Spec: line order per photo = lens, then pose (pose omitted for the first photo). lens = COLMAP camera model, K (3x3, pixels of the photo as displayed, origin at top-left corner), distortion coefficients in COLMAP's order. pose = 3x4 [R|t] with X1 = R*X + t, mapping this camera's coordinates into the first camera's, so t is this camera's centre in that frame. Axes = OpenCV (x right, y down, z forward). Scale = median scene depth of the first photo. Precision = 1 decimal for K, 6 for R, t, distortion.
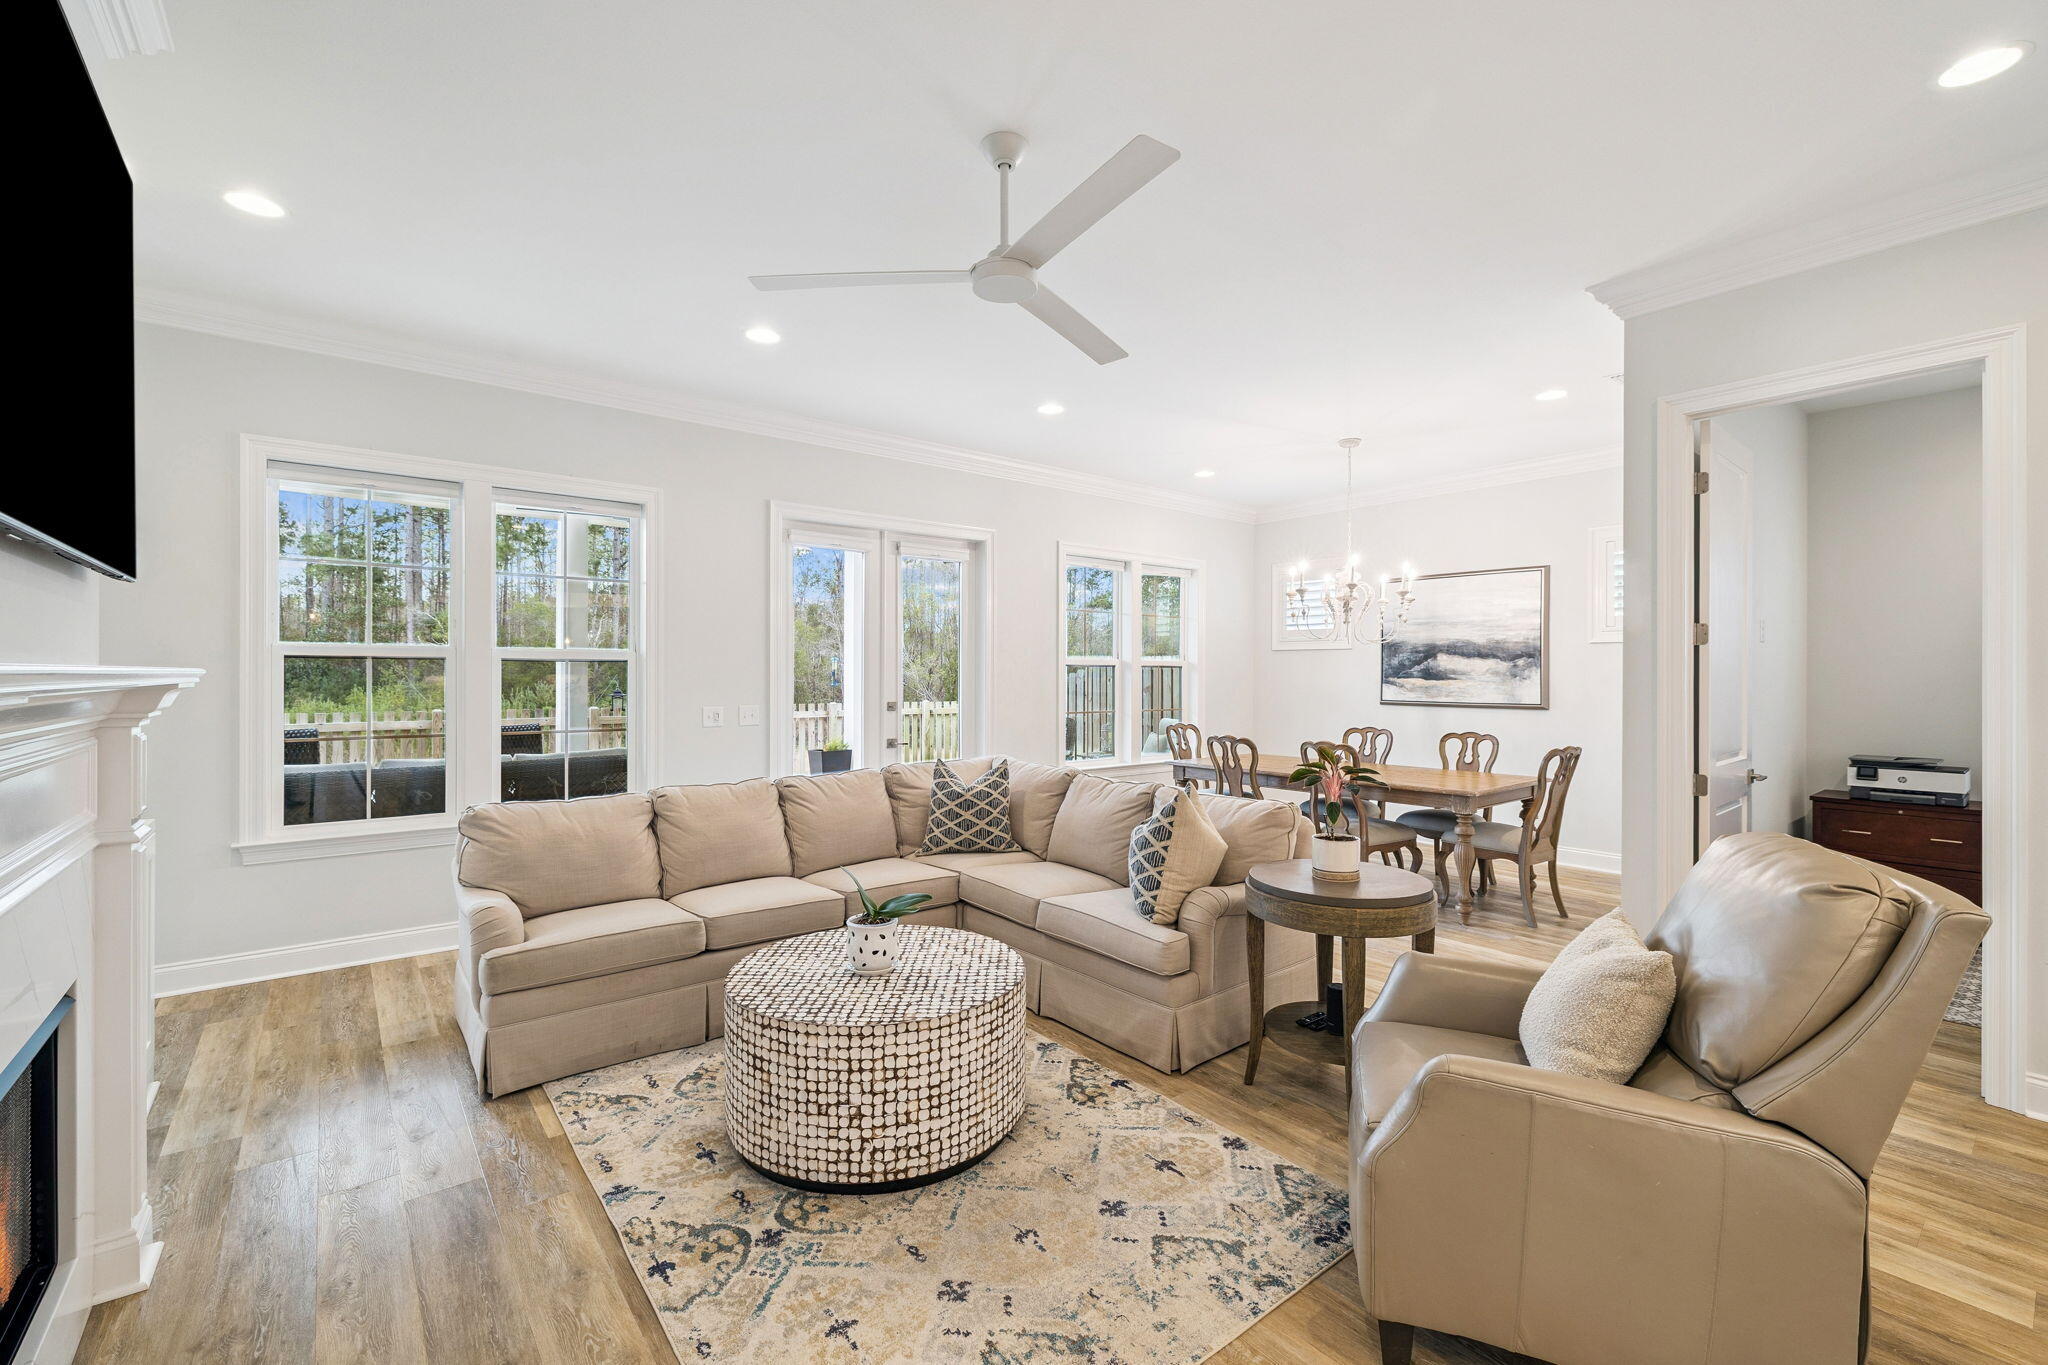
lens RADIAL K [[865.1, 0, 1034.5], [0, 865.1, 667.8], [0, 0, 1]] dist [-0.001879, -0.000142]
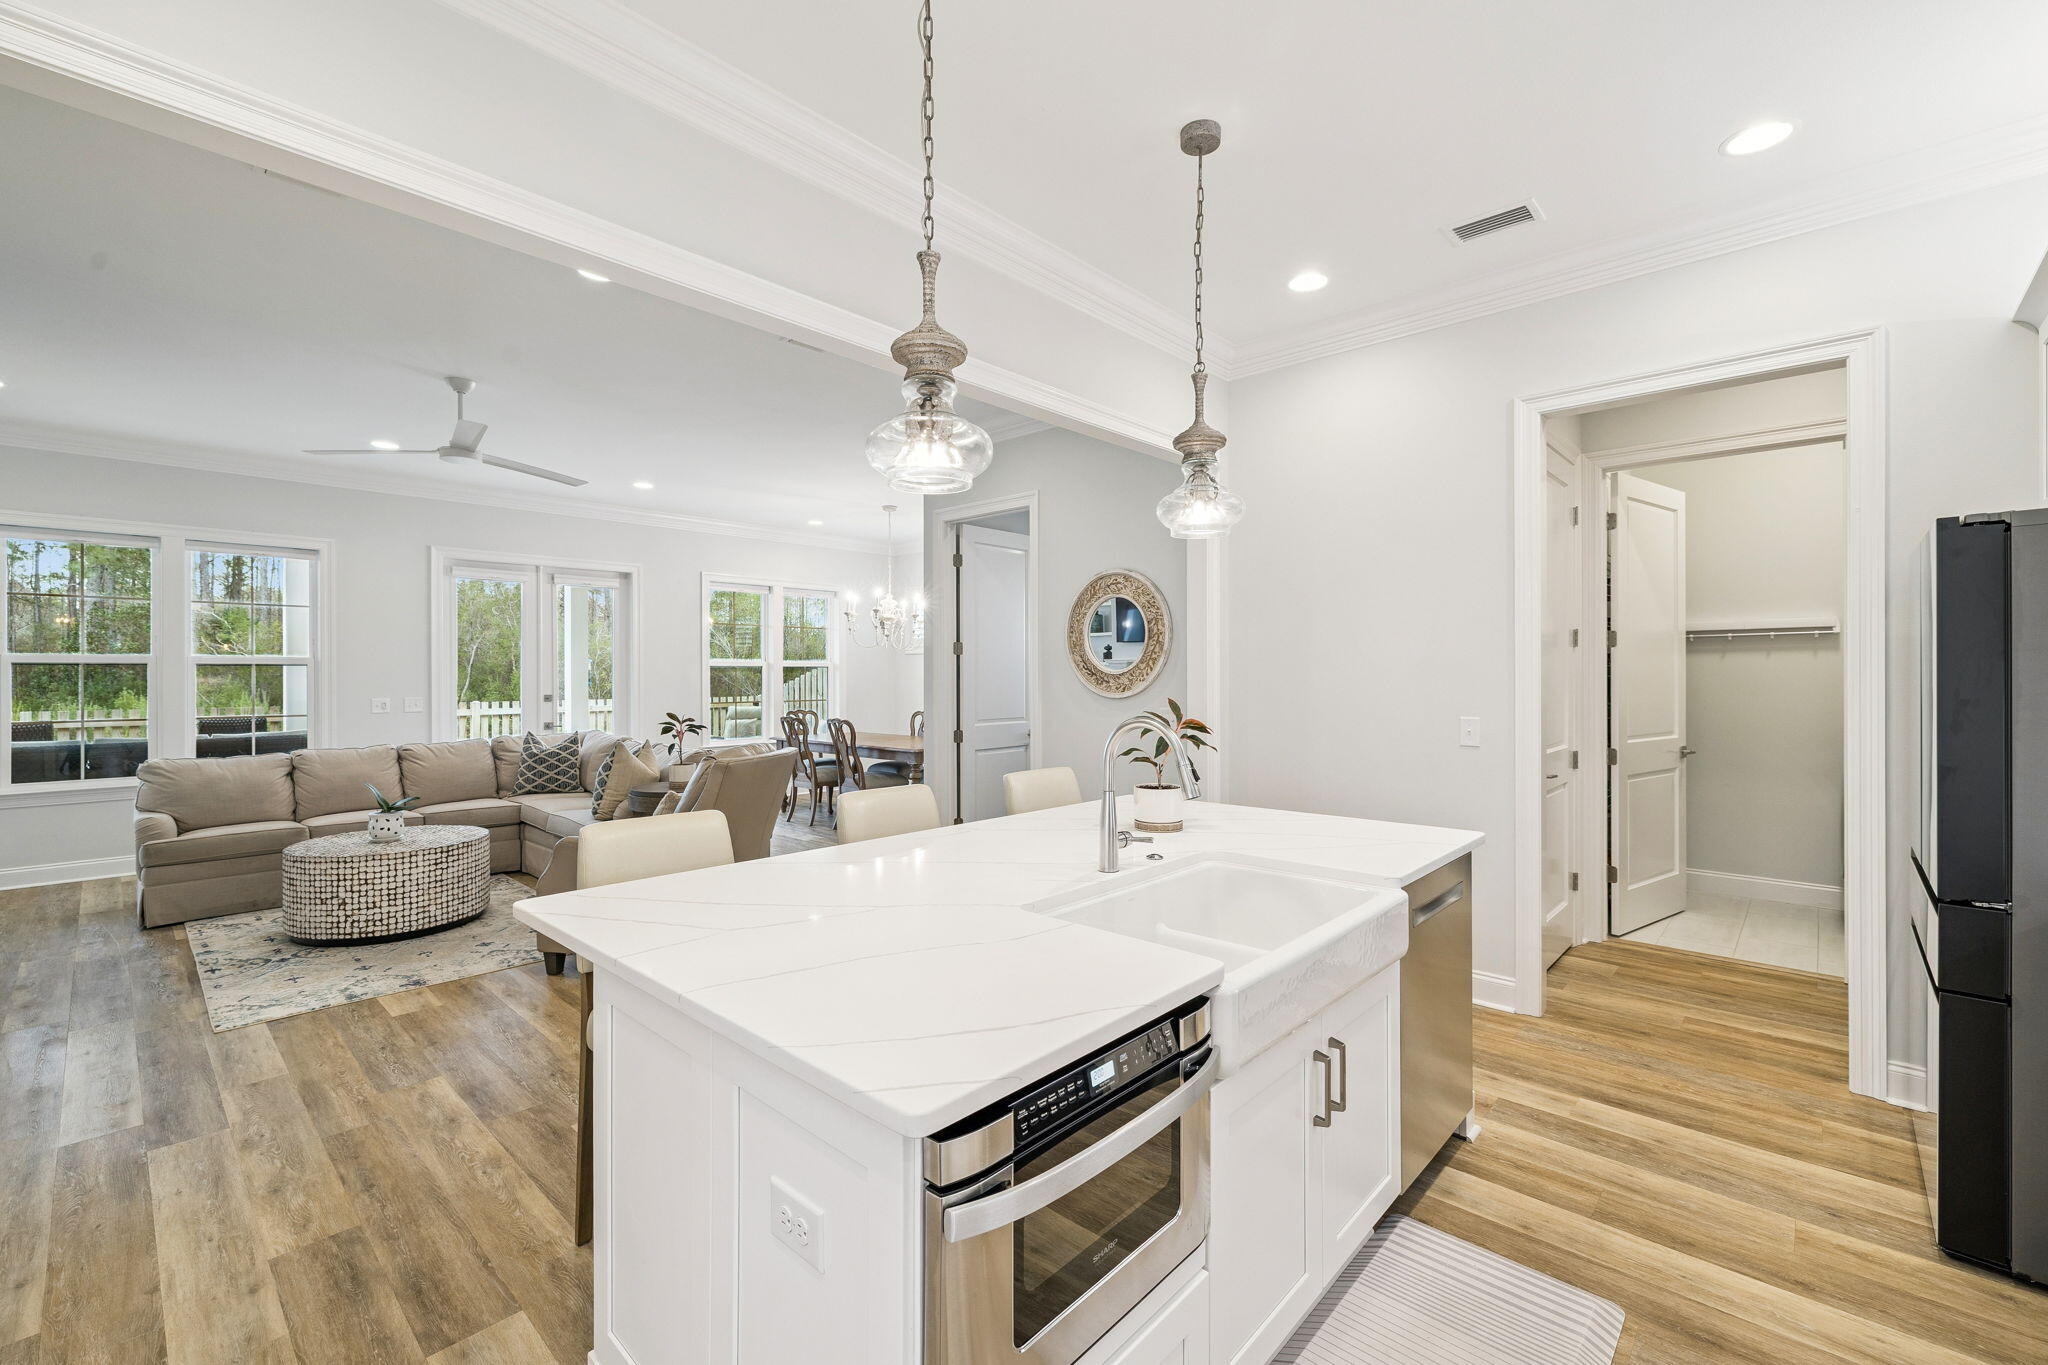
lens RADIAL K [[849.4, 0, 1019.3], [0, 849.4, 668.1], [0, 0, 1]] dist [0.000730, 0.000049]
pose [[0.990536, -0.004032, 0.137194, 0.820328], [0.003770, 0.999991, 0.002172, -0.003458], [-0.137201, -0.001634, 0.990542, -0.860827]]
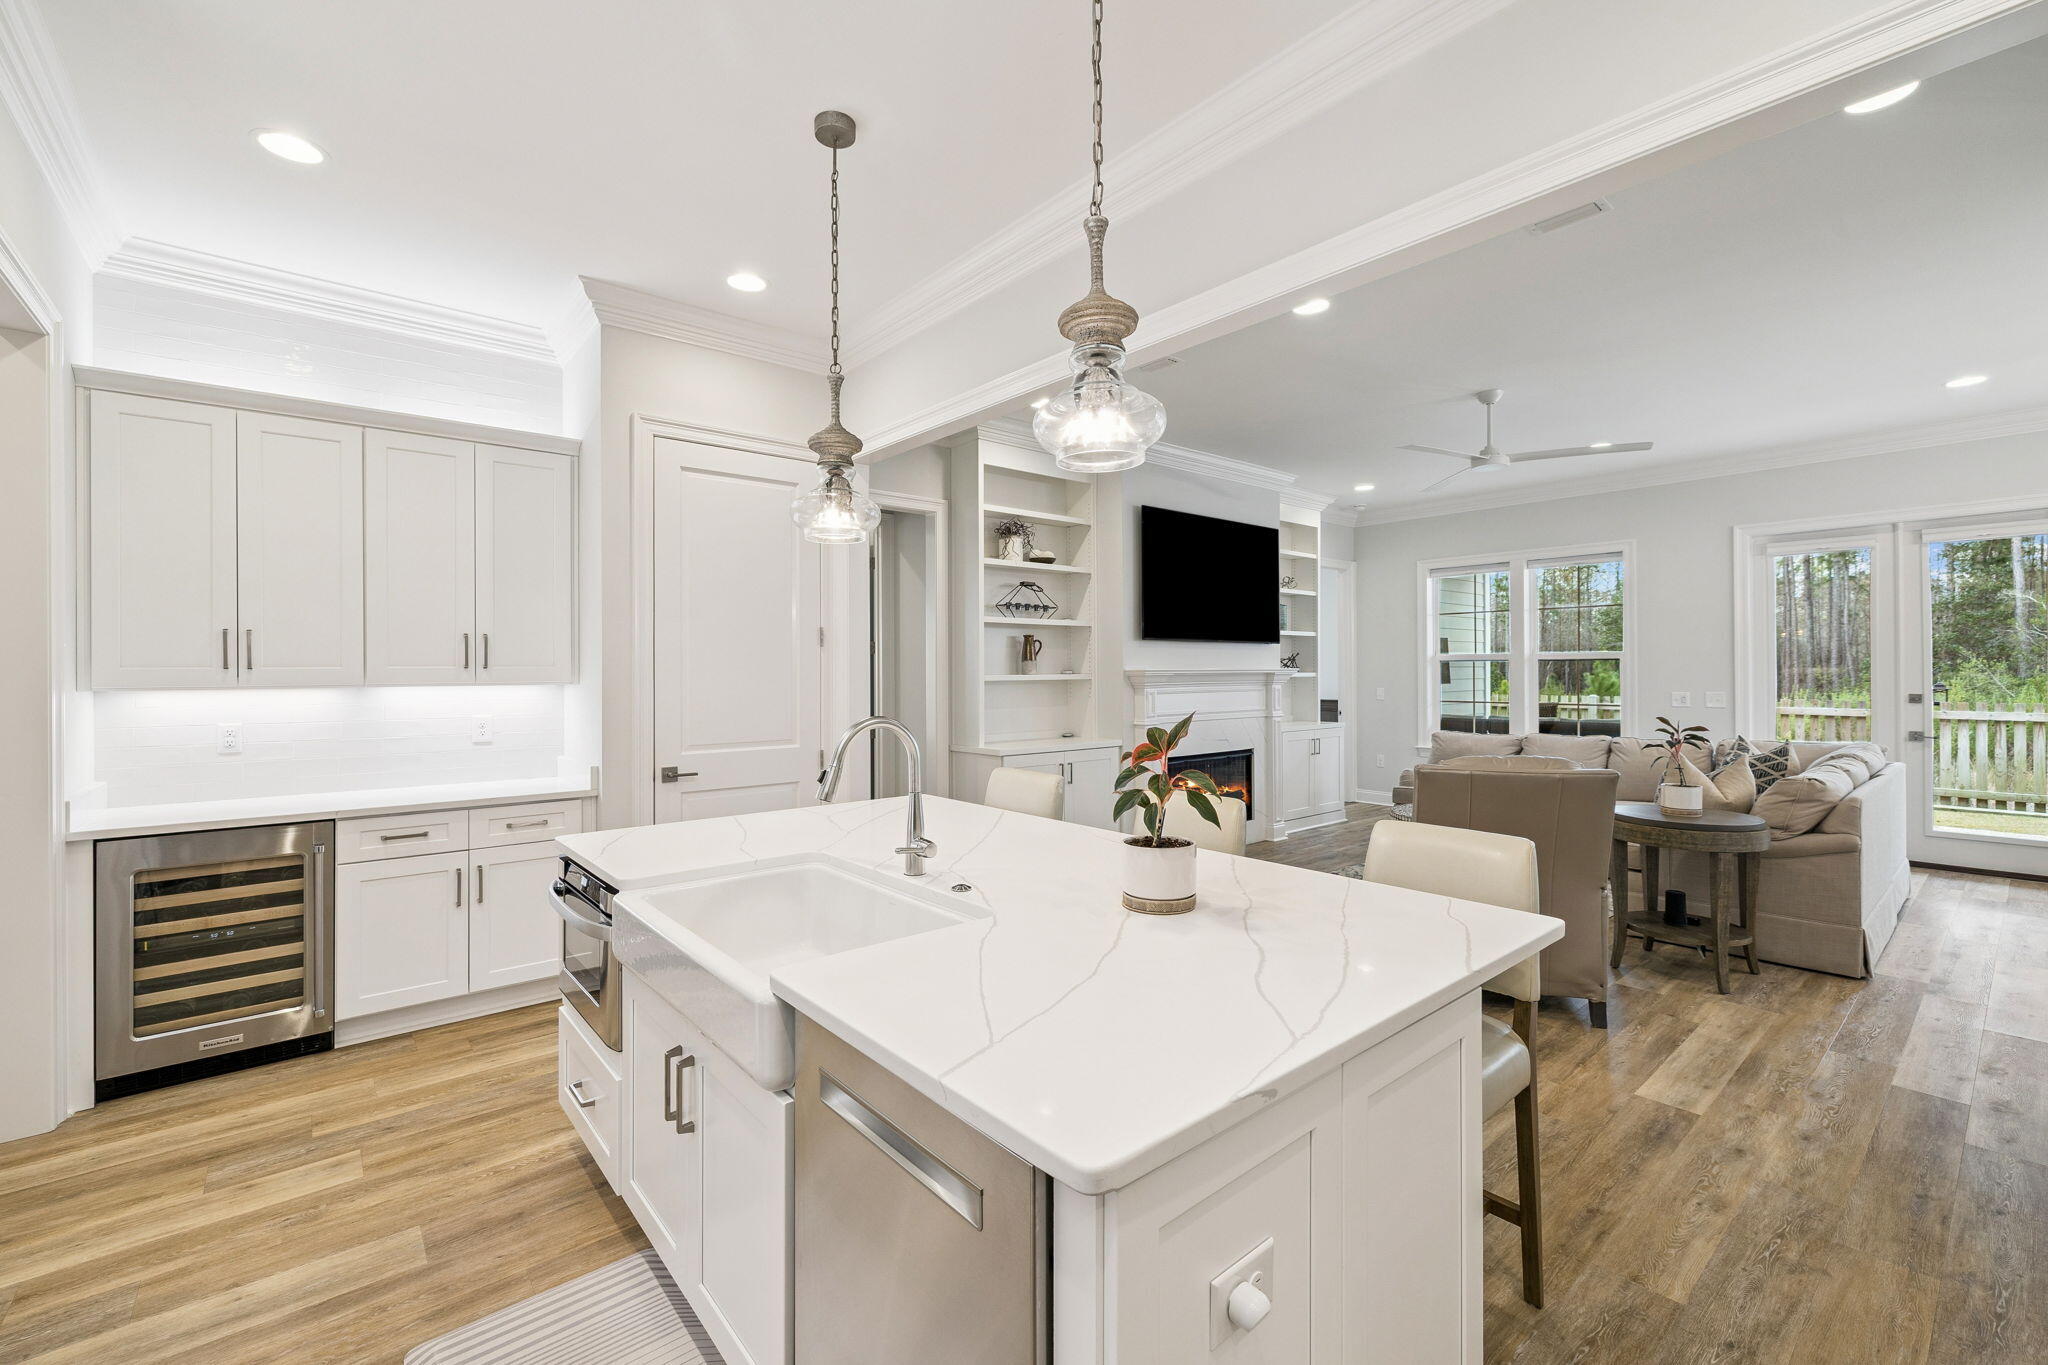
lens RADIAL K [[865.1, 0, 1034.5], [0, 865.1, 667.8], [0, 0, 1]] dist [-0.001879, -0.000142]
pose [[0.021998, -0.004673, -0.999747, 1.752433], [0.011894, 0.999920, -0.004412, 0.004371], [0.999687, -0.011794, 0.022052, -0.059154]]
